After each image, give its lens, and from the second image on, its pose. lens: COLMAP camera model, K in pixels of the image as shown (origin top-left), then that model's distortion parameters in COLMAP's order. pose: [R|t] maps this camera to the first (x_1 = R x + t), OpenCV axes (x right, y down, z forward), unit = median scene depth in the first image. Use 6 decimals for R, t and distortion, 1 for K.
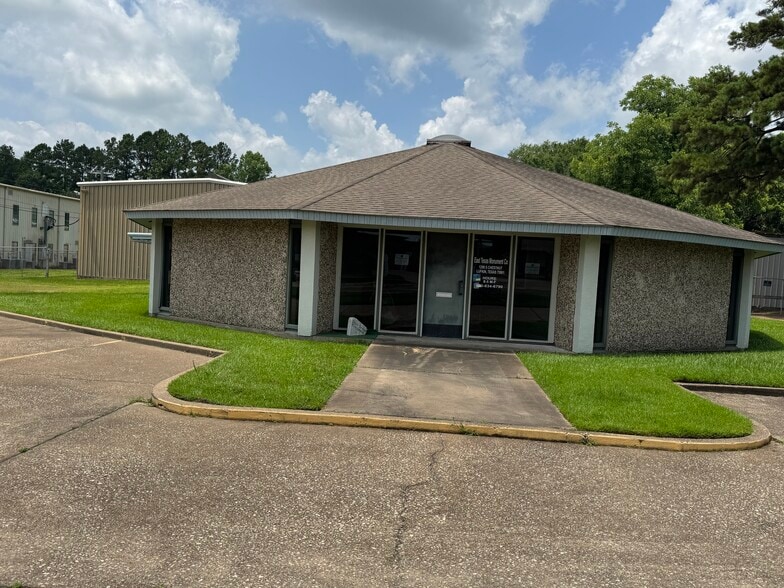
lens RADIAL K [[687.3, 0, 389.6], [0, 687.3, 298.4], [0, 0, 1]] dist [0.105983, -0.182398]
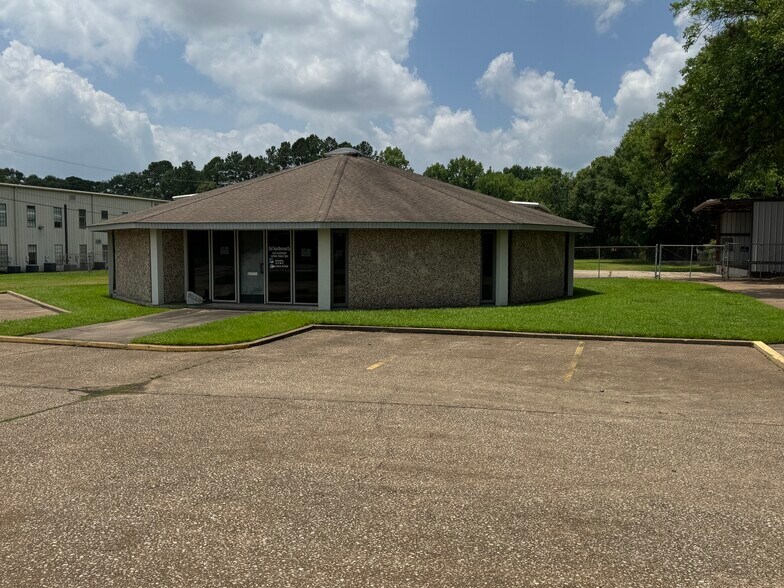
lens RADIAL K [[689.2, 0, 387.1], [0, 689.2, 291.6], [0, 0, 1]] dist [0.155357, -0.338343]
pose [[0.962207, -0.035586, -0.269983, 0.616260], [0.038614, 0.999237, 0.005910, 0.028712], [0.269566, -0.016112, 0.962847, -0.263461]]
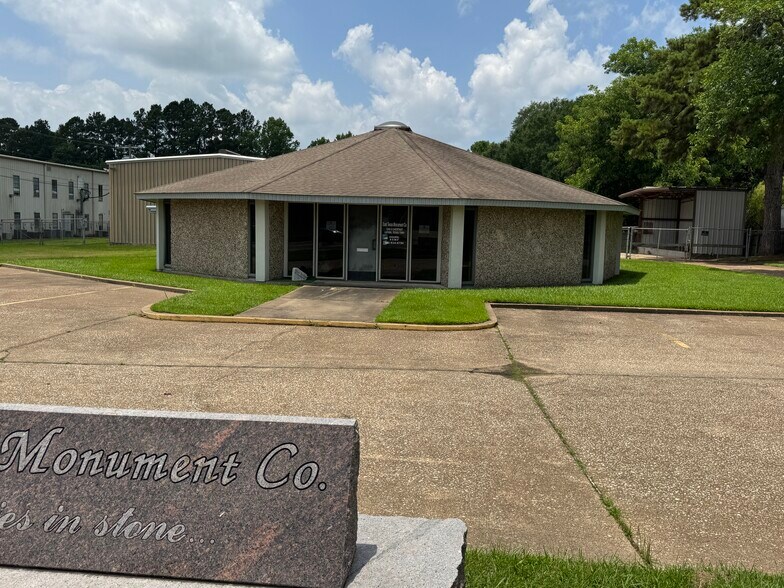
lens RADIAL K [[690.9, 0, 392.0], [0, 690.9, 294.0], [0, 0, 1]] dist [0.139519, -0.285073]
pose [[0.998528, -0.022957, -0.049142, 0.171537], [0.025456, 0.998382, 0.050850, 0.011759], [0.047896, -0.052026, 0.997497, -0.327160]]
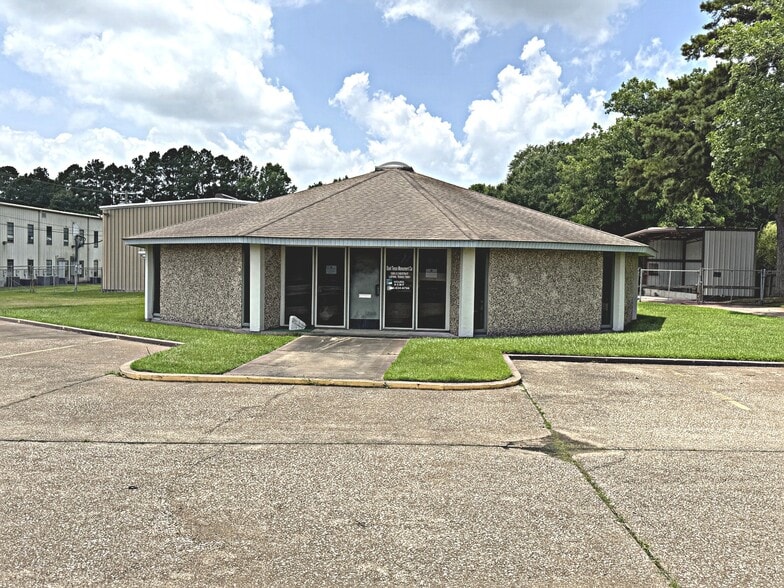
lens RADIAL K [[689.2, 0, 387.1], [0, 689.2, 291.6], [0, 0, 1]] dist [0.155357, -0.338343]
pose [[0.998120, -0.035342, -0.050068, 0.155020], [0.034701, 0.999305, -0.013611, 0.004605], [0.050515, 0.011848, 0.998653, -0.240142]]
